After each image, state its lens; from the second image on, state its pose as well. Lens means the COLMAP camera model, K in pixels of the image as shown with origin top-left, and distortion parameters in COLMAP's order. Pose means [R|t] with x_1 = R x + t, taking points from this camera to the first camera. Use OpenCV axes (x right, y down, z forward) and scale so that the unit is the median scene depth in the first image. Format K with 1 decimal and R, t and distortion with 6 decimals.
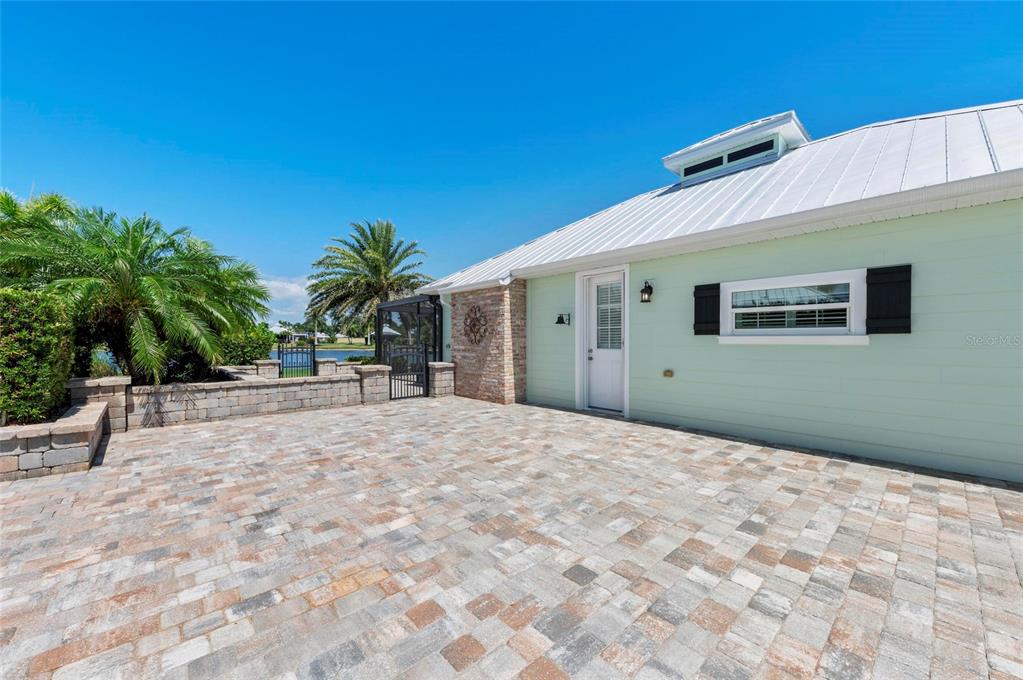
lens RADIAL K [[394.1, 0, 511.5], [0, 394.1, 340.0], [0, 0, 1]] dist [0.001844, 0.000040]
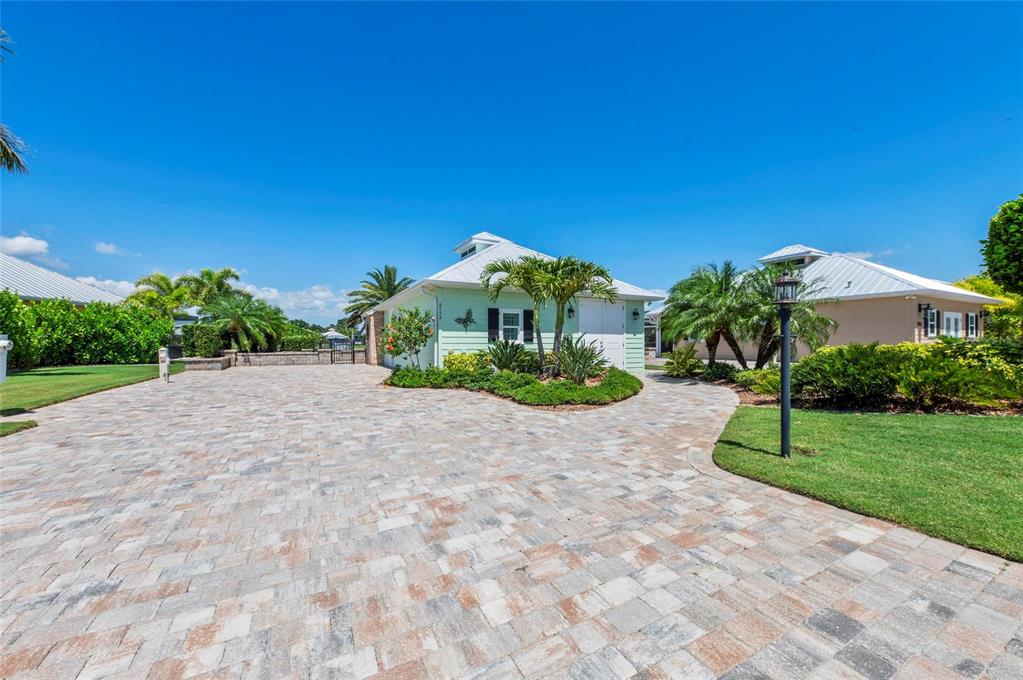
lens RADIAL K [[389.4, 0, 515.1], [0, 389.4, 345.5], [0, 0, 1]] dist [0.003098, -0.000201]
pose [[0.965756, 0.004613, -0.259411, 0.410846], [-0.000832, 0.999892, 0.014684, 0.002857], [0.259451, -0.013966, 0.965655, -0.295044]]
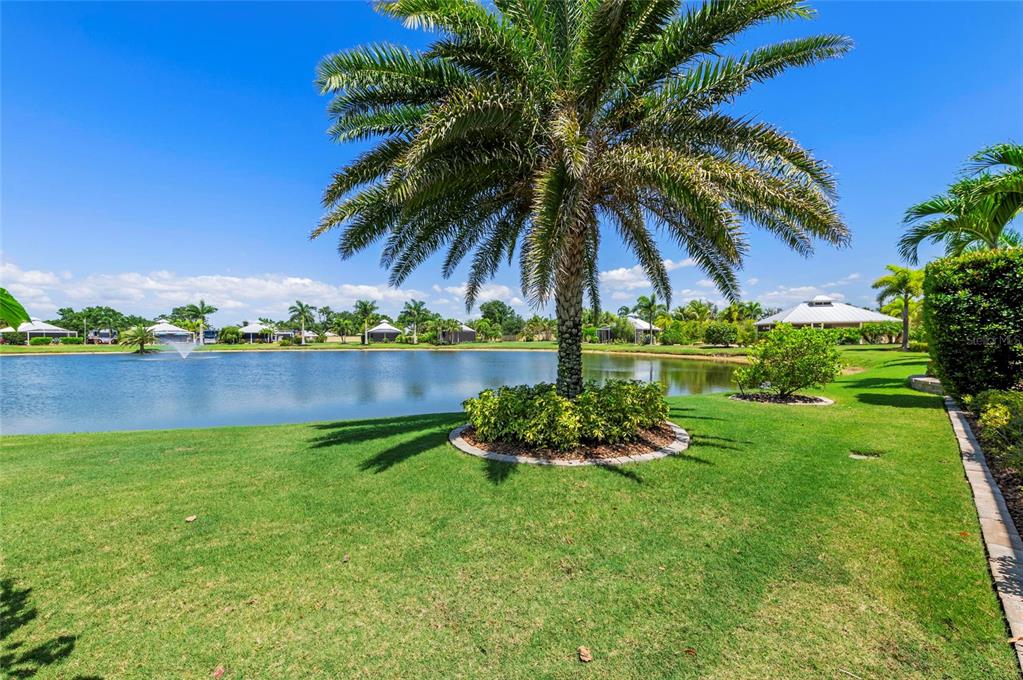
lens RADIAL K [[394.5, 0, 511.5], [0, 394.5, 340.0], [0, 0, 1]] dist [0.021862, -0.000025]
pose [[0.999524, -0.011023, 0.028808, -0.389127], [0.010820, 0.999916, 0.007174, 0.004143], [-0.028884, -0.006859, 0.999559, 0.711511]]
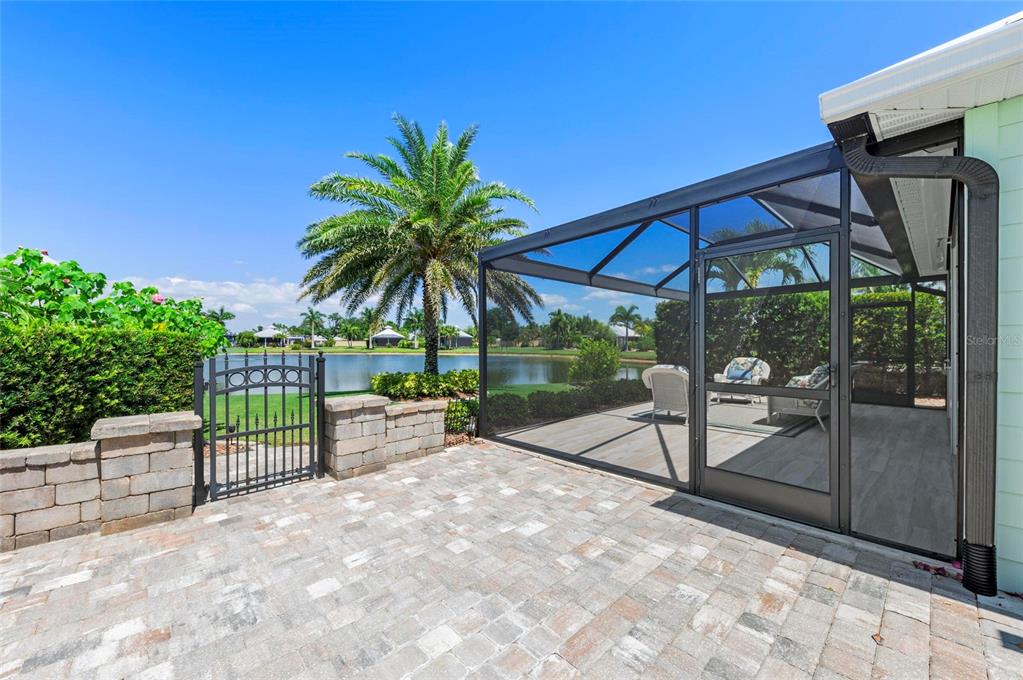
lens RADIAL K [[389.4, 0, 515.1], [0, 389.4, 345.5], [0, 0, 1]] dist [0.003098, -0.000201]
pose [[0.999802, -0.004030, 0.019488, -0.229476], [0.003886, 0.999965, 0.007420, -0.000207], [-0.019517, -0.007343, 0.999783, 0.447395]]
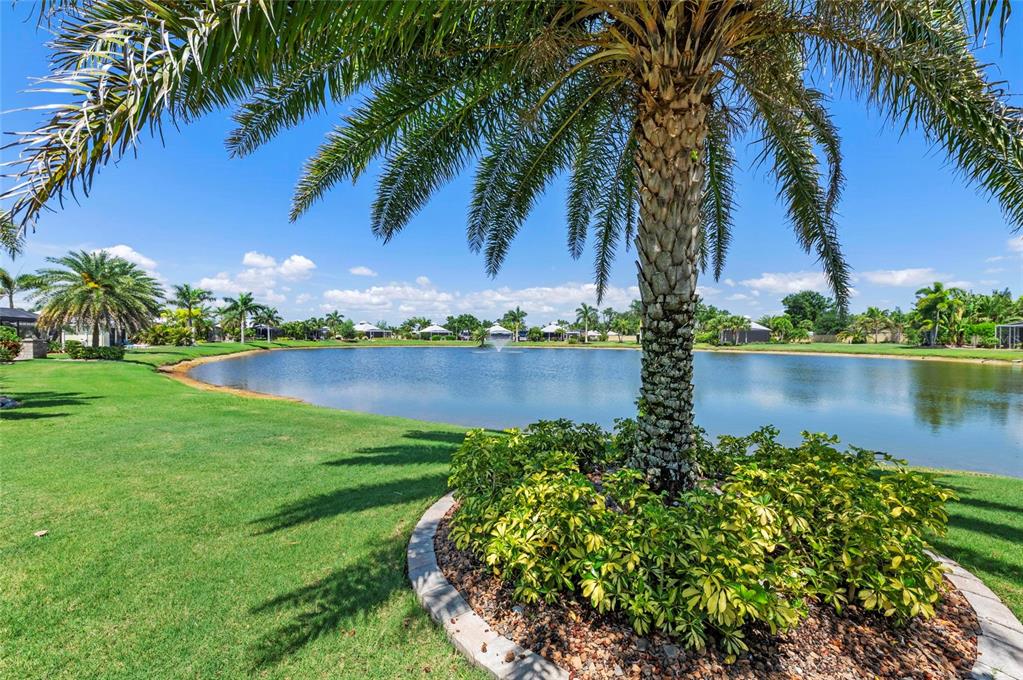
lens RADIAL K [[389.4, 0, 515.1], [0, 389.4, 345.5], [0, 0, 1]] dist [0.003098, -0.000201]
pose [[0.788270, 0.009061, -0.615263, -0.294728], [0.002811, 0.999828, 0.018327, 0.003998], [0.615324, -0.016176, 0.788109, 0.861700]]
